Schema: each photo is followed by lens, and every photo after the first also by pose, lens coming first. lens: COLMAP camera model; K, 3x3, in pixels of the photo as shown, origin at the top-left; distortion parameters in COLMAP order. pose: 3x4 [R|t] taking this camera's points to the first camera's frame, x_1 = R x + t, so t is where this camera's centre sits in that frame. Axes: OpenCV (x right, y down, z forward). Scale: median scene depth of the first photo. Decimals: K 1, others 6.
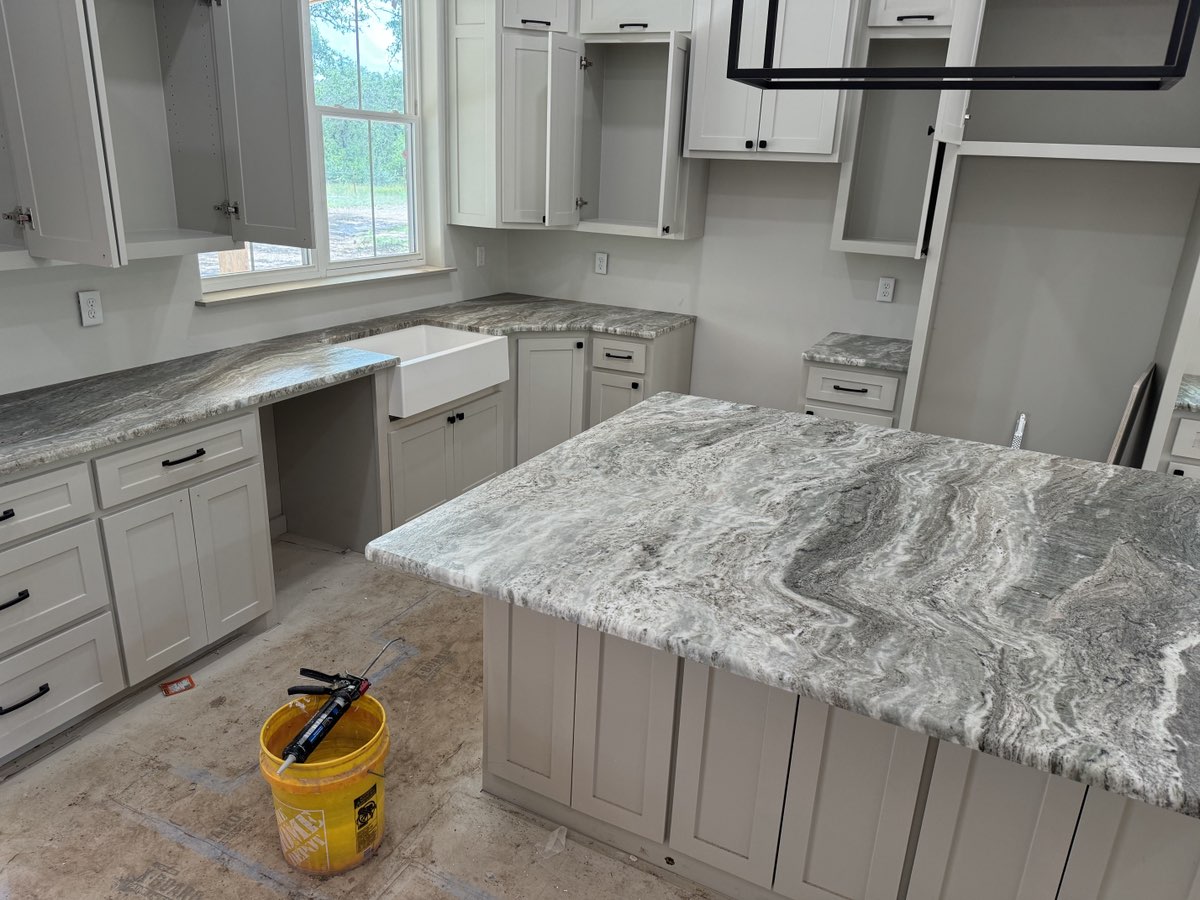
lens RADIAL K [[855.9, 0, 598.2], [0, 855.9, 467.8], [0, 0, 1]] dist [0.154352, -0.230686]
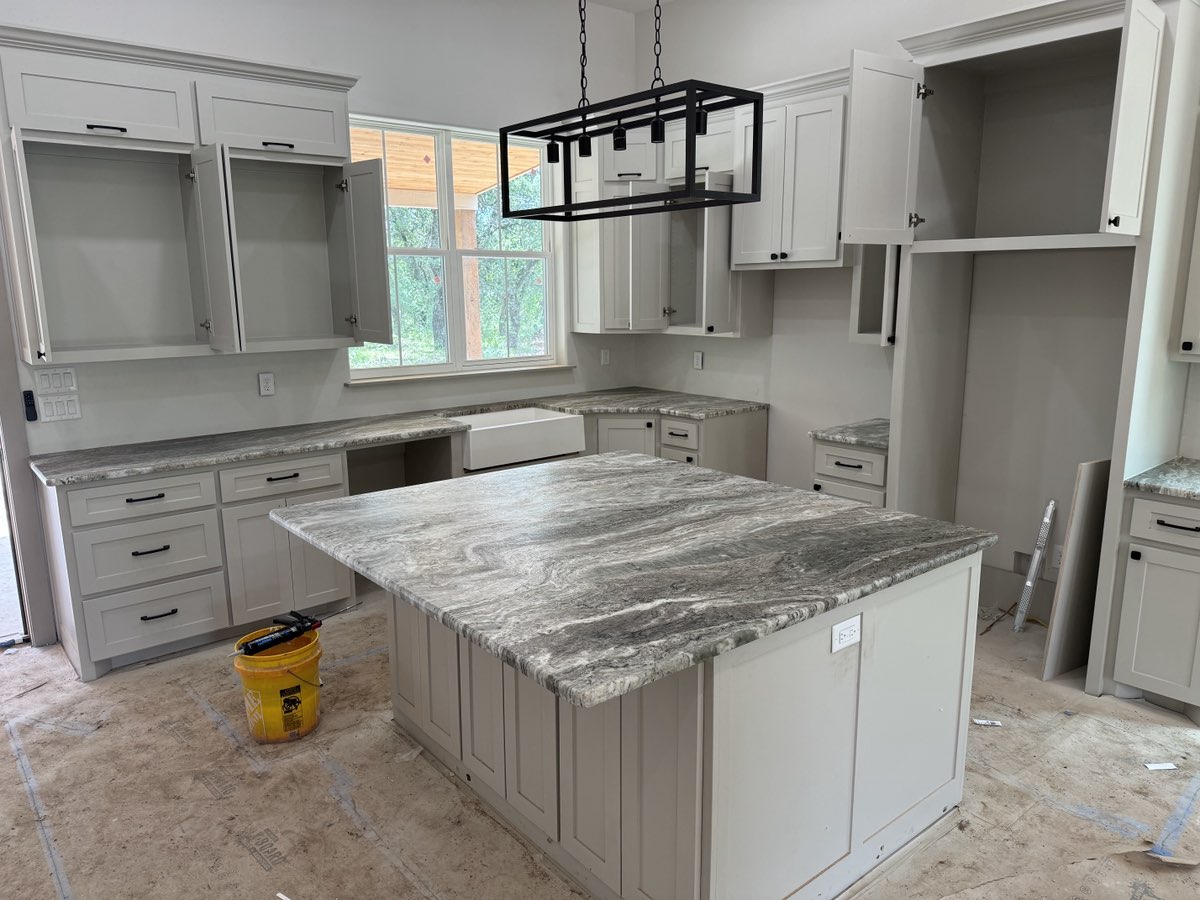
lens RADIAL K [[855.9, 0, 598.2], [0, 855.9, 467.8], [0, 0, 1]] dist [0.154352, -0.230686]
pose [[0.915923, 0.037027, -0.399642, 0.631307], [-0.090890, 0.989002, -0.116678, 0.098665], [0.390927, 0.143191, 0.909215, -0.162492]]
